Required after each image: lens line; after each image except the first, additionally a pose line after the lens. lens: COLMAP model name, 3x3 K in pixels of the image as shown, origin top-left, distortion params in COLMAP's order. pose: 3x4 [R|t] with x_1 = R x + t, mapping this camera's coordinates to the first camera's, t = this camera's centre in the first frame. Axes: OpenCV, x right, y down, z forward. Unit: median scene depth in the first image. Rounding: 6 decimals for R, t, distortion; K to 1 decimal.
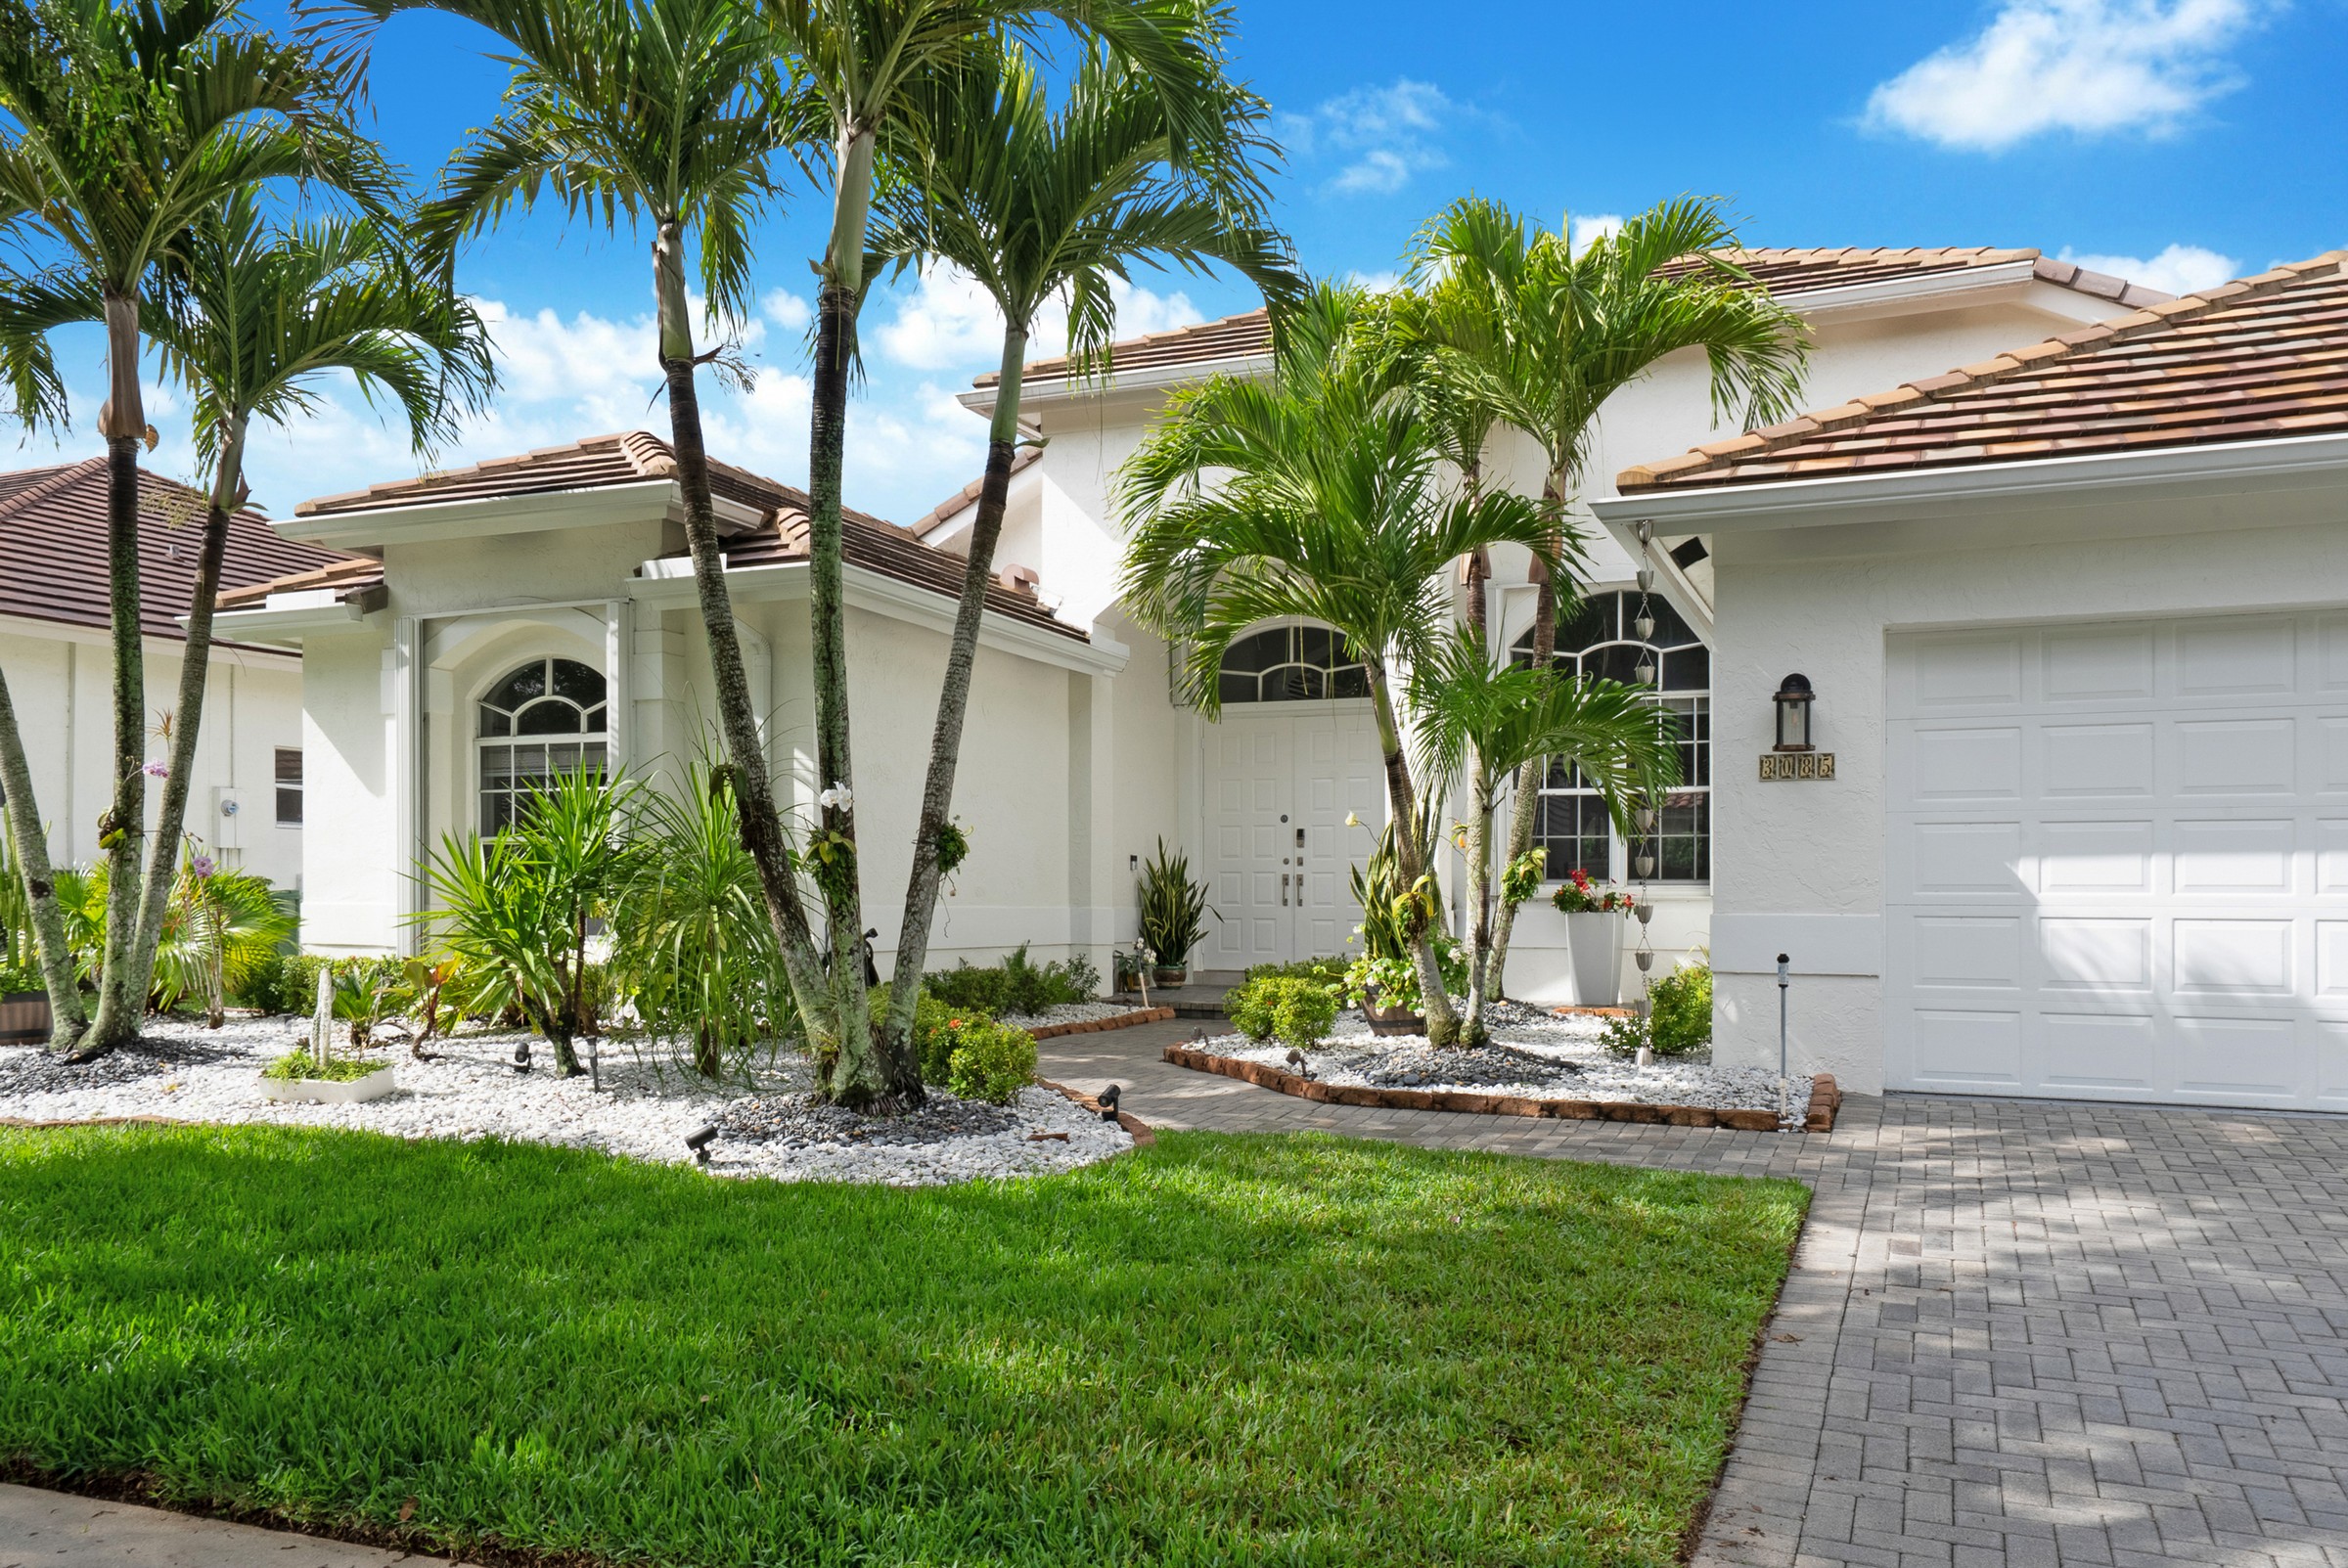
lens RADIAL K [[1787.3, 0, 1174.0], [0, 1787.3, 784.0], [0, 0, 1]] dist [0.012497, 0.003094]
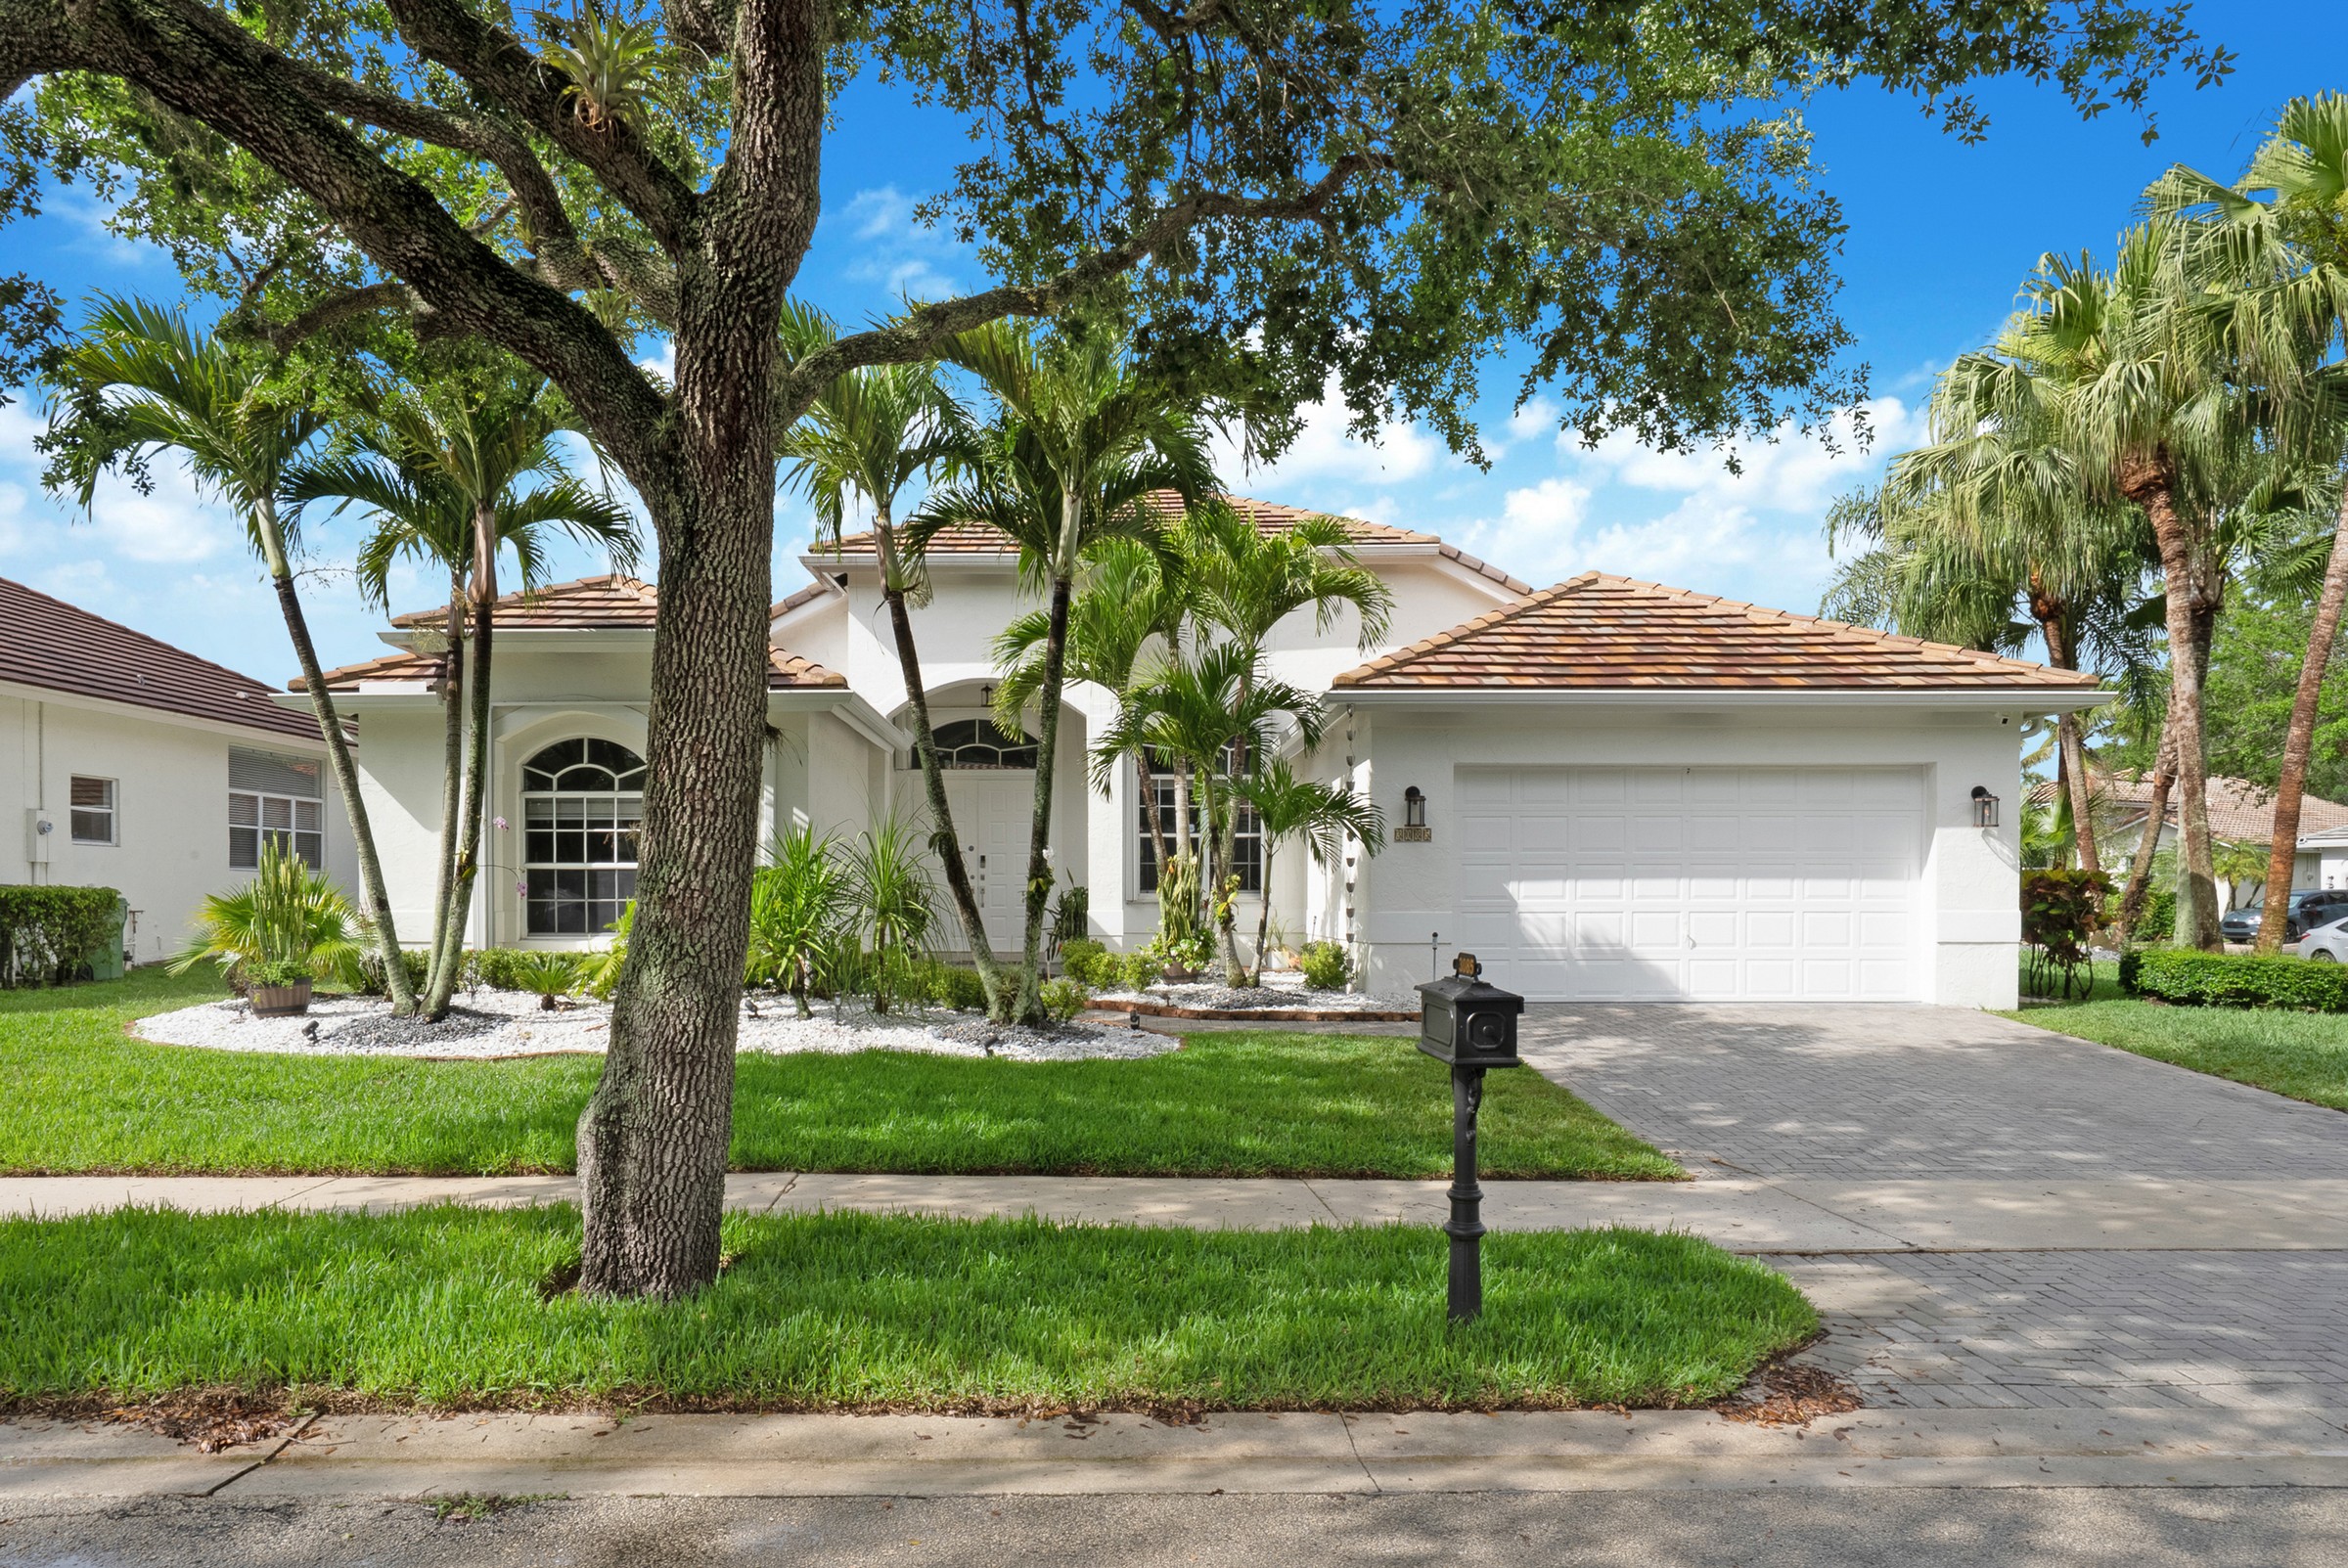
lens RADIAL K [[1414.6, 0, 1174.0], [0, 1414.6, 784.0], [0, 0, 1]] dist [-0.002219, 0.000135]
pose [[0.910146, 0.026666, 0.413429, -0.509751], [-0.021904, 0.999628, -0.016255, -0.033521], [-0.413709, 0.005738, 0.910391, -0.274600]]
